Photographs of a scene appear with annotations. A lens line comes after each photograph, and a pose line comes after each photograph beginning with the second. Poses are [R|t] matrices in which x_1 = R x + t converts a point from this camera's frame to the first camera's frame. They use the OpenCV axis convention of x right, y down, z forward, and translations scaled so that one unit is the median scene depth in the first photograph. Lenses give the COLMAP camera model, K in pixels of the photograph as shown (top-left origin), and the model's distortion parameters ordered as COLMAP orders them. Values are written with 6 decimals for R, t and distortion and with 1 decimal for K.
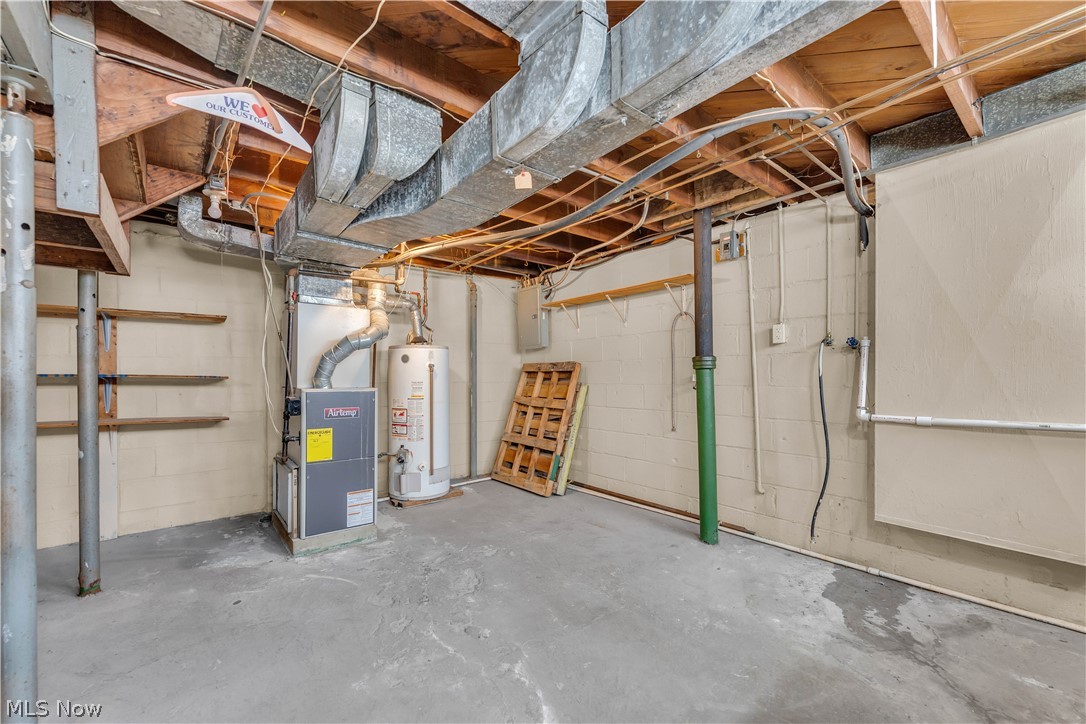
lens RADIAL K [[442.6, 0, 541.4], [0, 442.6, 371.4], [0, 0, 1]] dist [-0.002819, 0.000340]
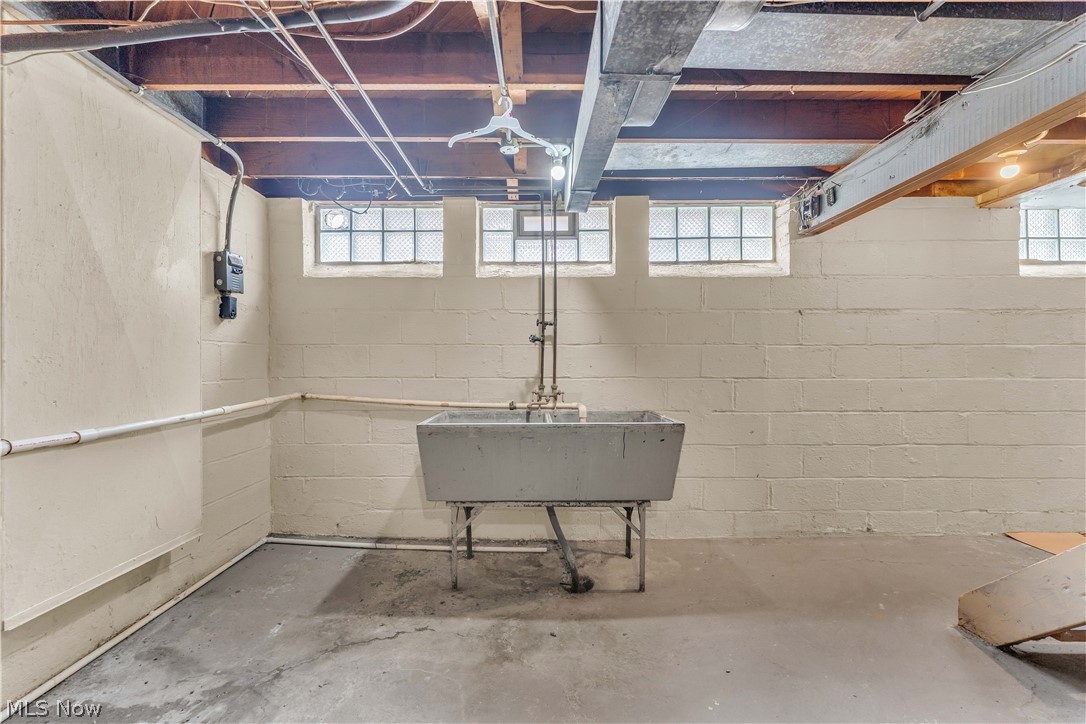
lens RADIAL K [[442.6, 0, 535.3], [0, 442.6, 360.3], [0, 0, 1]] dist [-0.002819, 0.000340]
pose [[-0.772305, 0.003502, 0.635242, -0.138375], [-0.007848, 0.999856, -0.015053, -0.001832], [-0.635204, -0.016610, -0.772166, 1.209034]]
